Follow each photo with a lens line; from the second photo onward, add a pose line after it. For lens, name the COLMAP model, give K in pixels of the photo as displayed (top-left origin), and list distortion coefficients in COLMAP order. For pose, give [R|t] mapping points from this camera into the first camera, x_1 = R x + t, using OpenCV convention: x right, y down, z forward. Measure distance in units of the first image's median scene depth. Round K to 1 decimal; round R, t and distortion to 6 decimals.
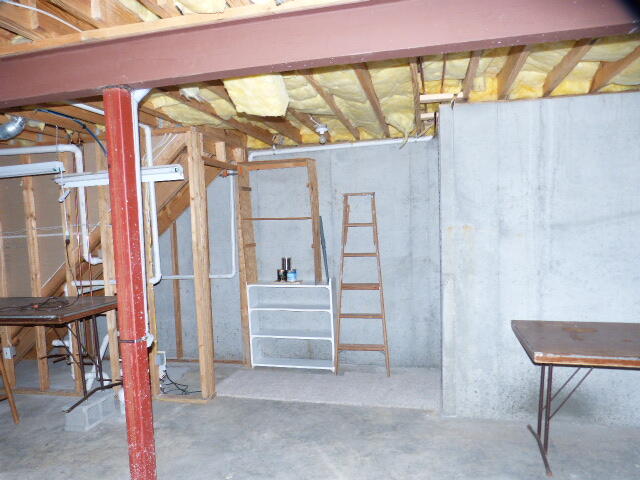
lens RADIAL K [[468.4, 0, 320.0], [0, 468.4, 240.0], [0, 0, 1]] dist [-0.003171, -0.001555]
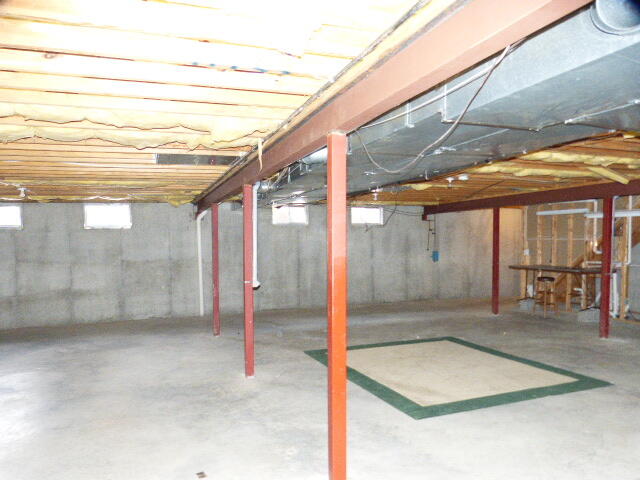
lens RADIAL K [[455.0, 0, 320.0], [0, 455.0, 240.0], [0, 0, 1]] dist [0.007876, 0.003522]
pose [[0.525349, 0.074620, -0.847609, 0.616207], [-0.084832, 0.995777, 0.035085, 0.021575], [0.846647, 0.053473, 0.529461, -1.187802]]
